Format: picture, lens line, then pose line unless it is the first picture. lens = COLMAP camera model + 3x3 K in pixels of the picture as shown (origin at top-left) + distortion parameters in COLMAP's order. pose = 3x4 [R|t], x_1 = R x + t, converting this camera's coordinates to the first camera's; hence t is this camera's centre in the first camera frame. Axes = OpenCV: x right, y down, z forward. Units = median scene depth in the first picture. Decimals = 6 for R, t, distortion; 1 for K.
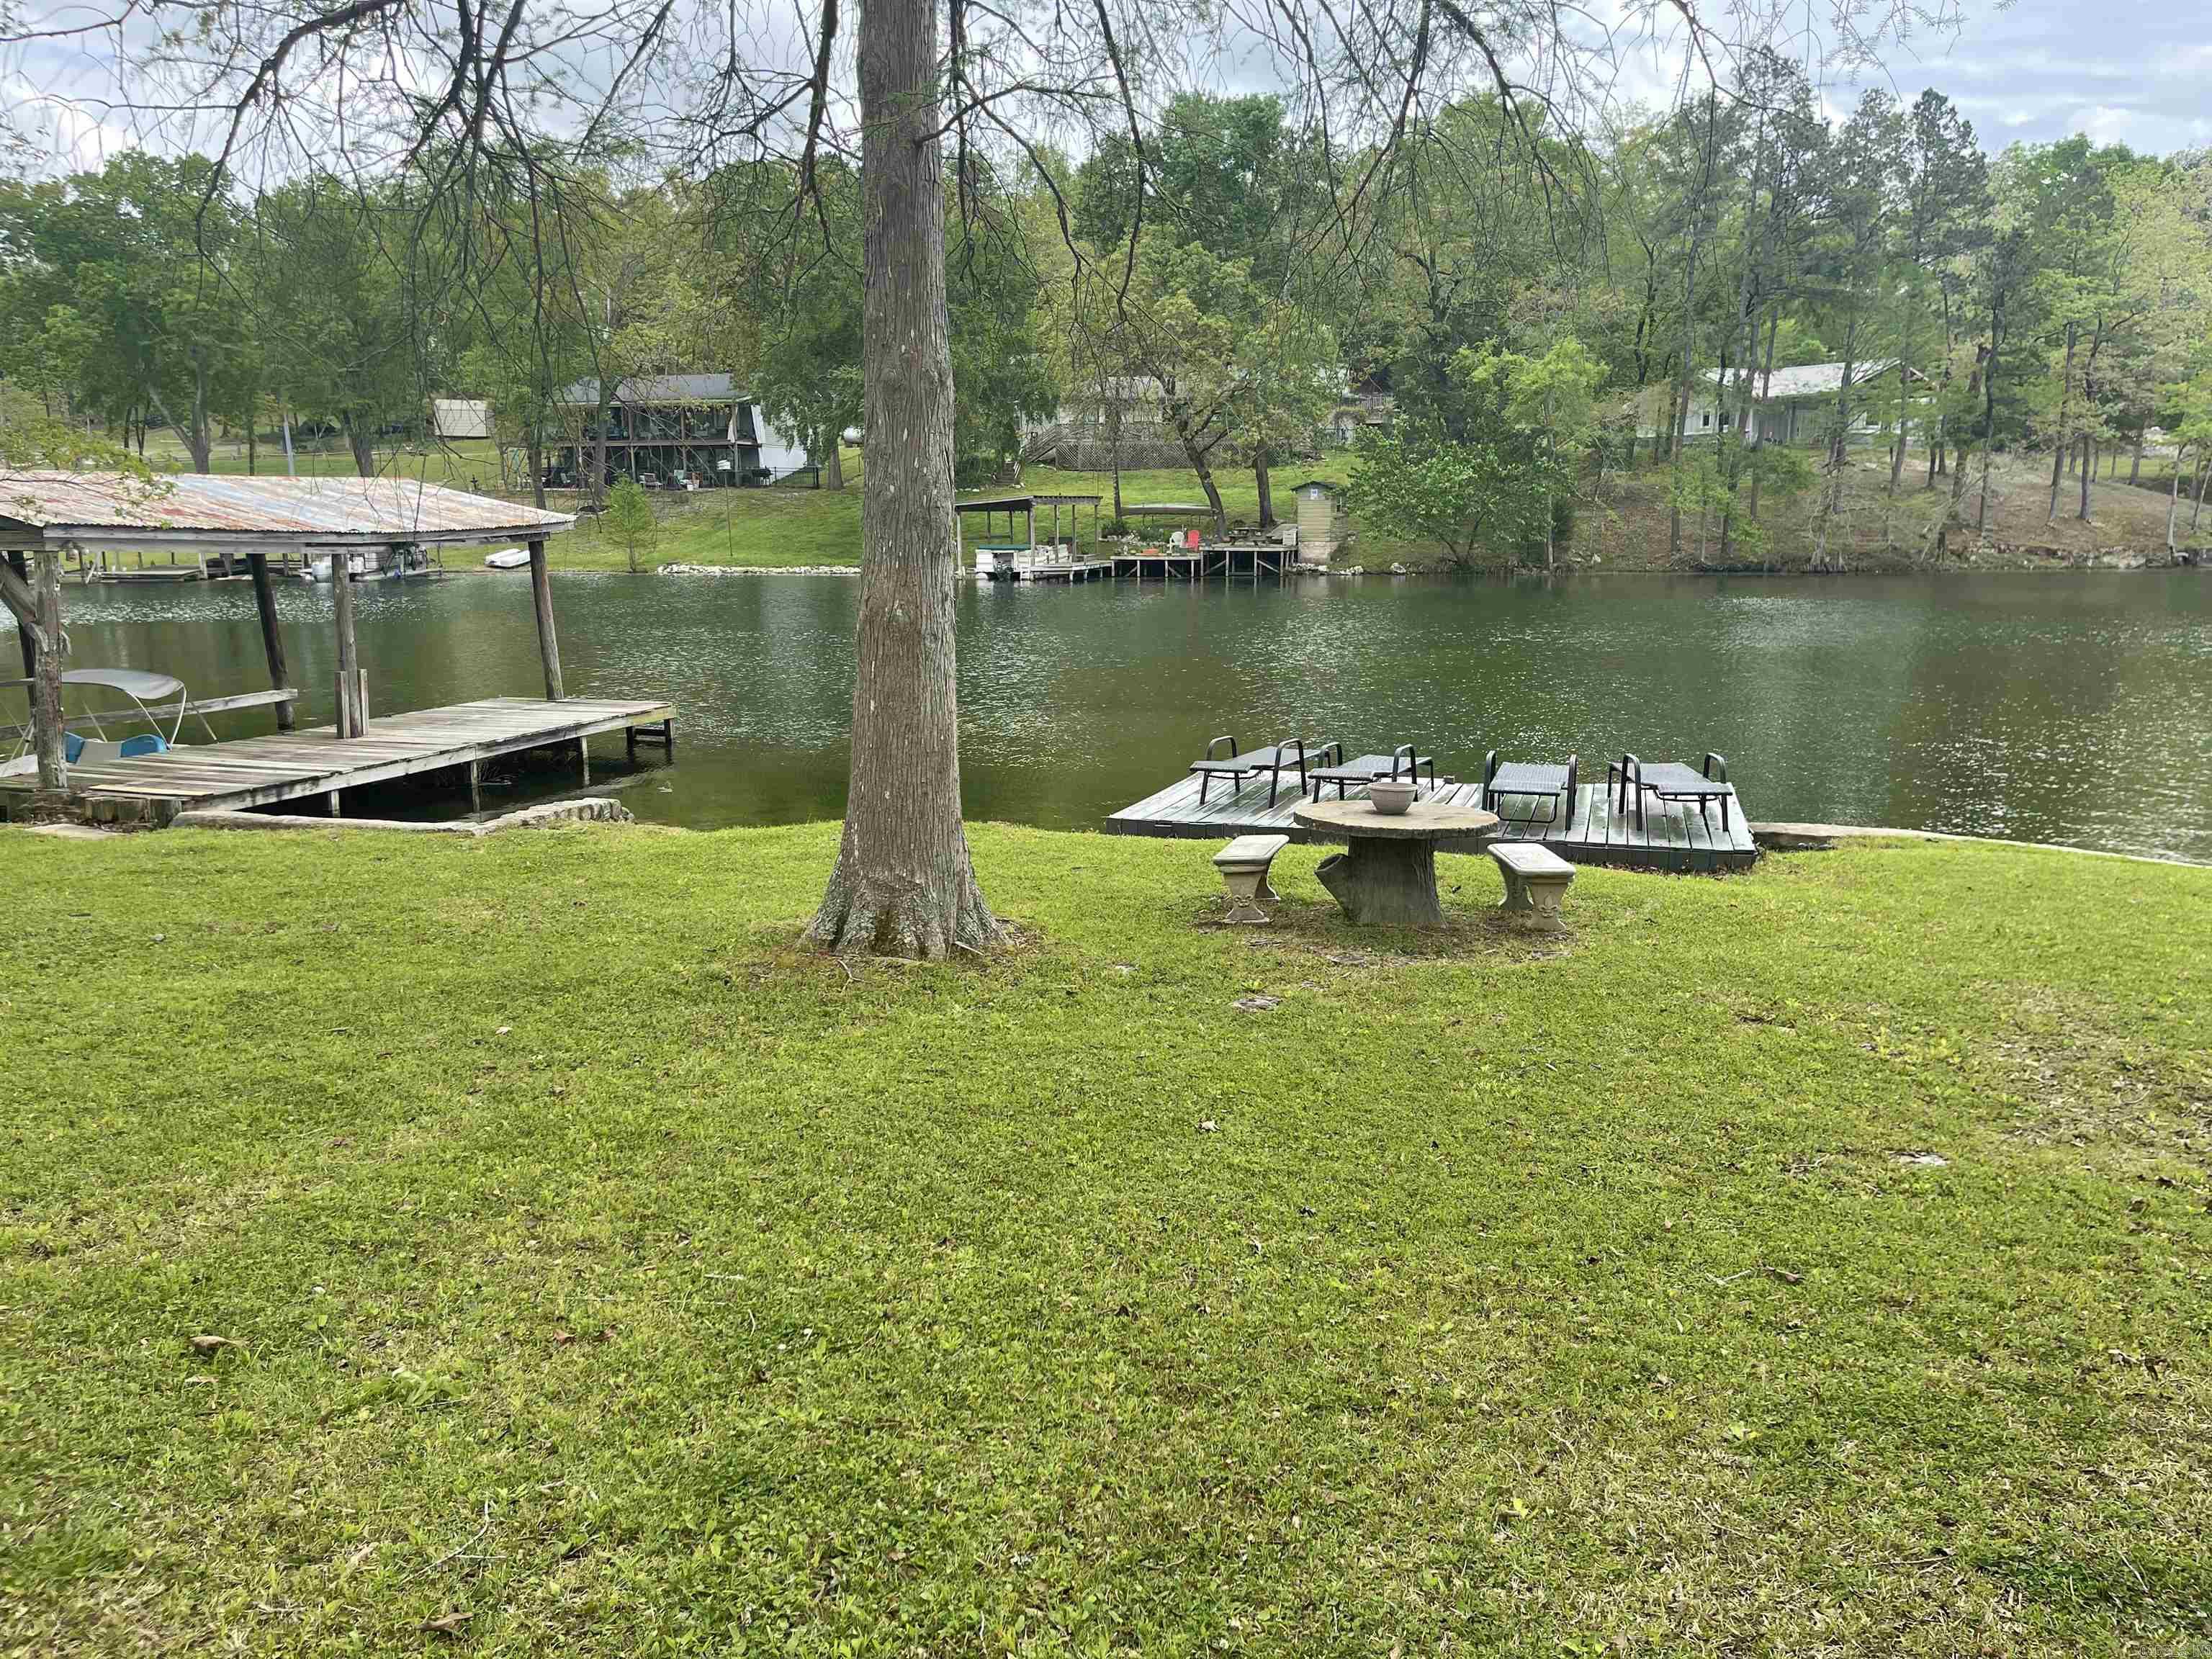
lens RADIAL K [[1665.2, 0, 1106.0], [0, 1665.2, 829.5], [0, 0, 1]] dist [0.076374, -0.096465]
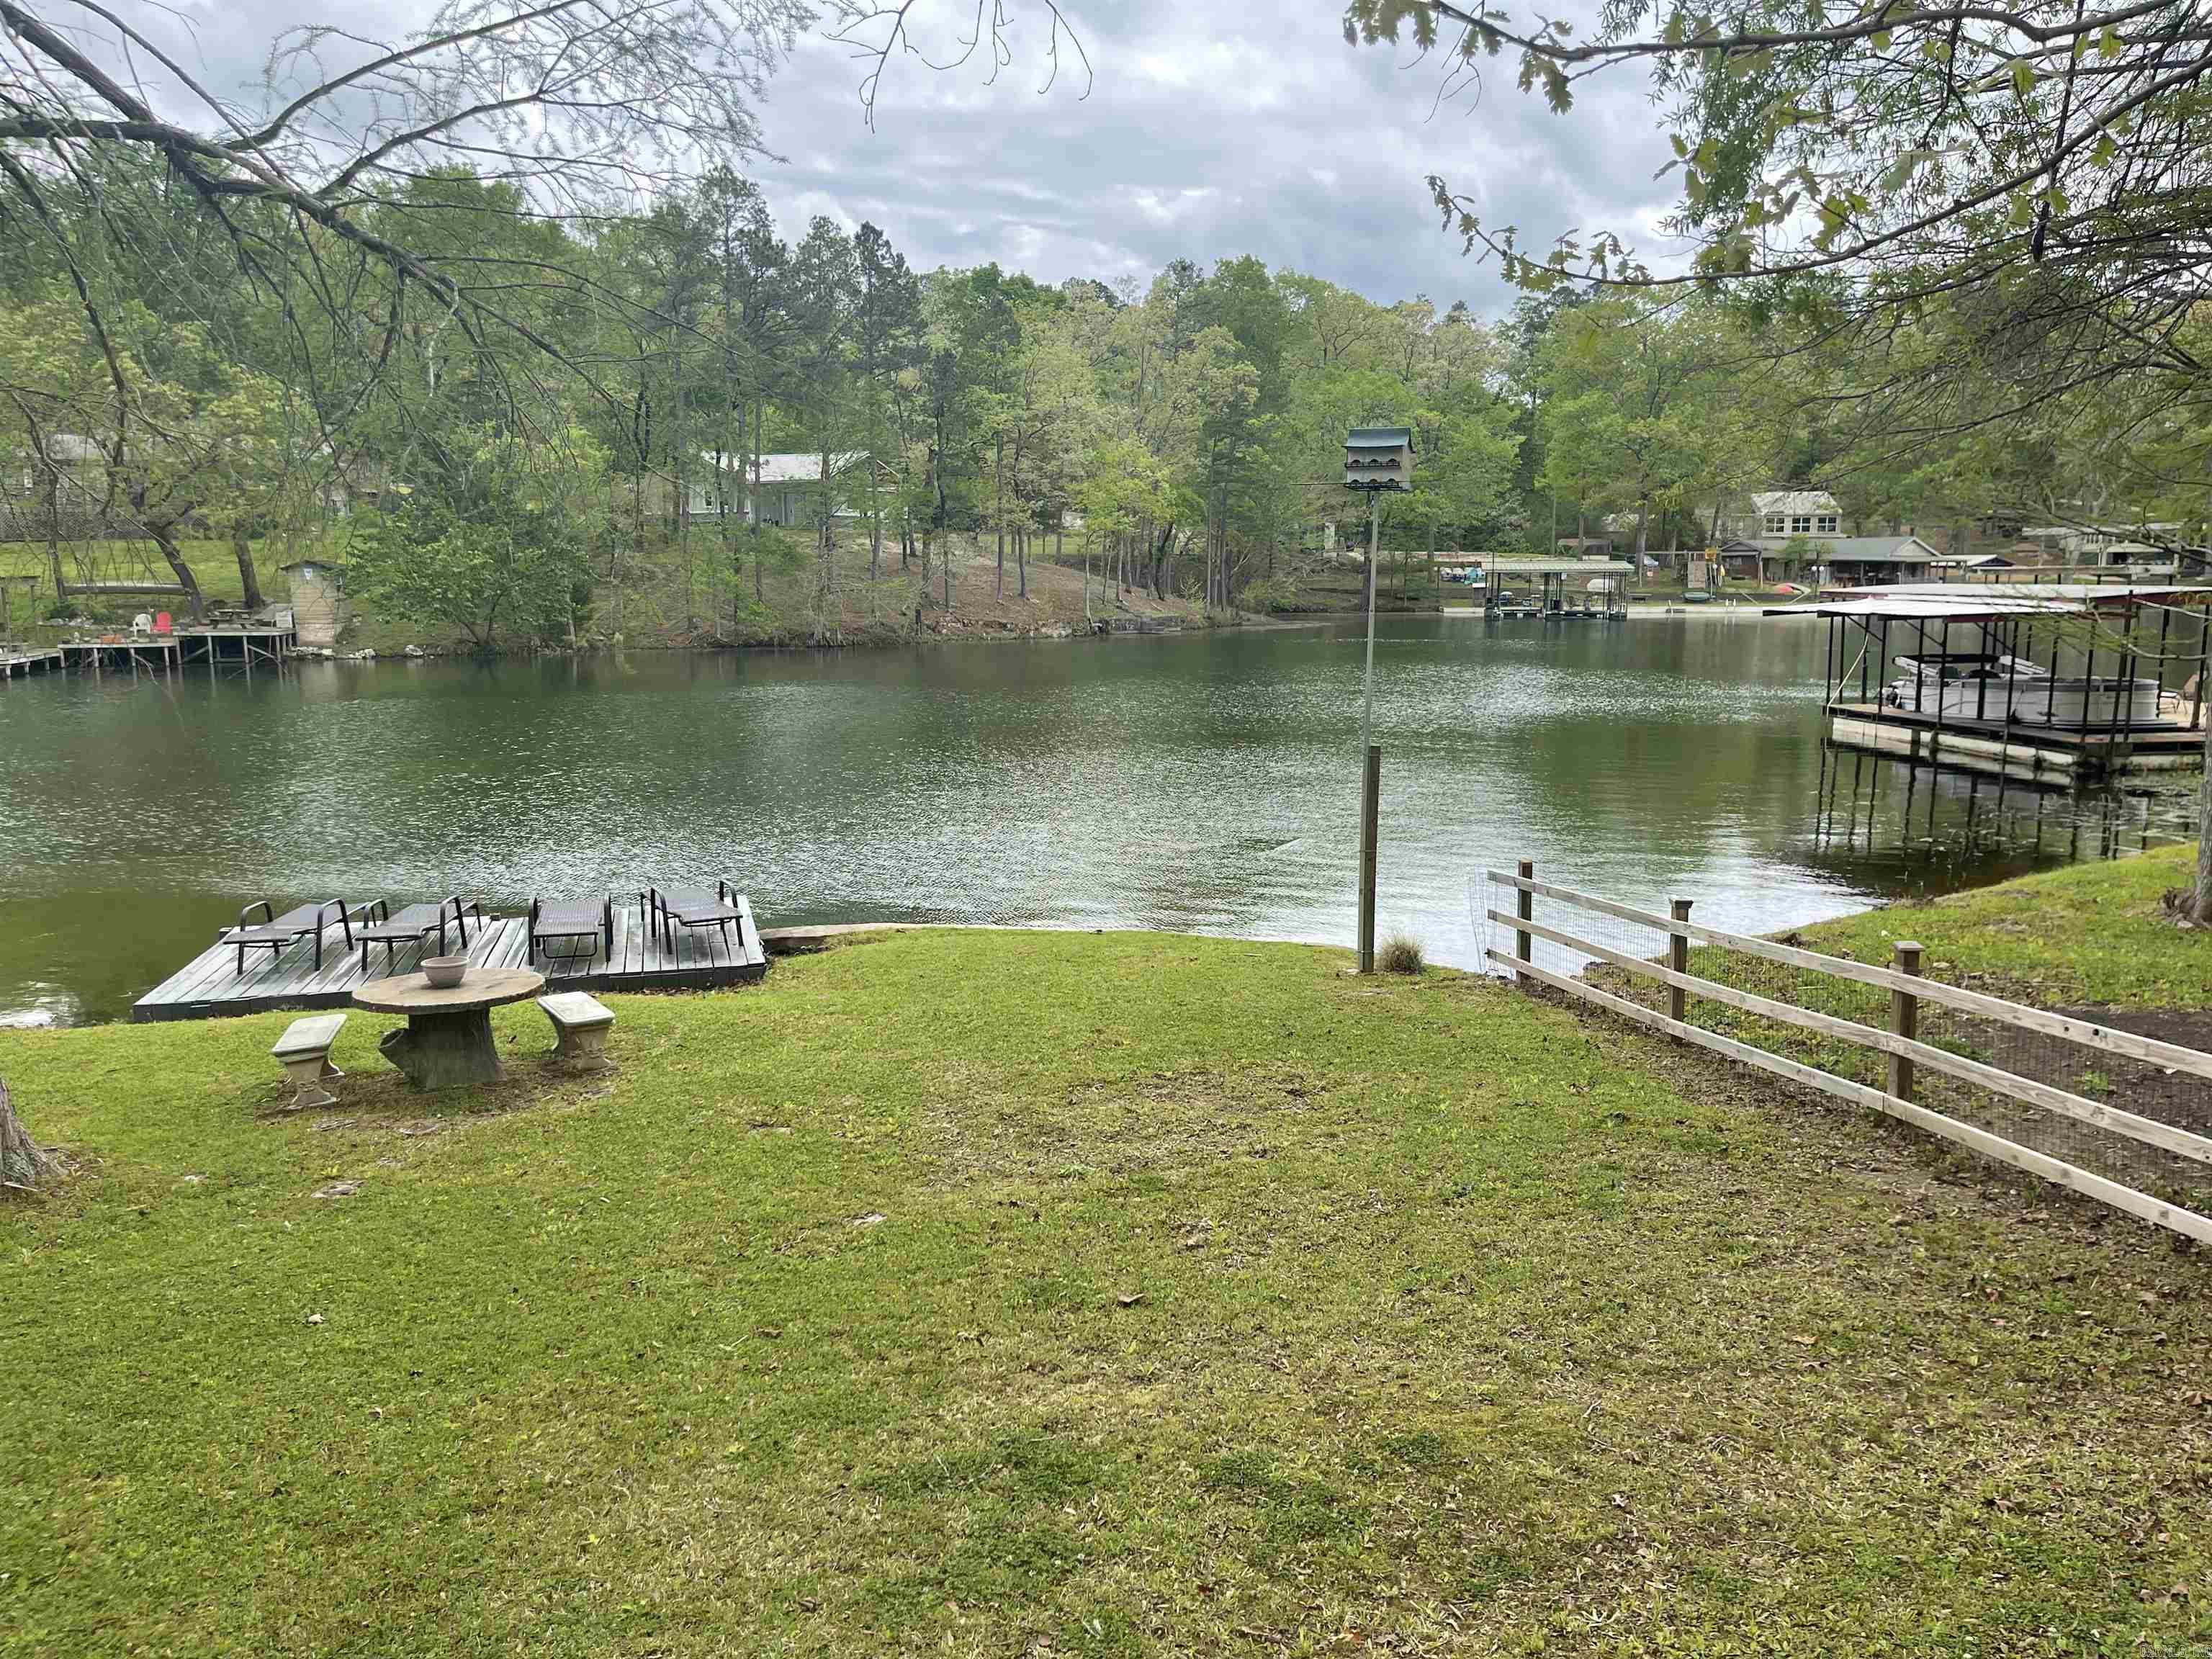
lens RADIAL K [[1665.2, 0, 1106.0], [0, 1665.2, 829.5], [0, 0, 1]] dist [0.076374, -0.096465]
pose [[0.846816, -0.080878, 0.525701, -0.042859], [0.099002, 0.995067, -0.006387, -0.068761], [-0.522591, 0.057454, 0.850645, -0.217878]]
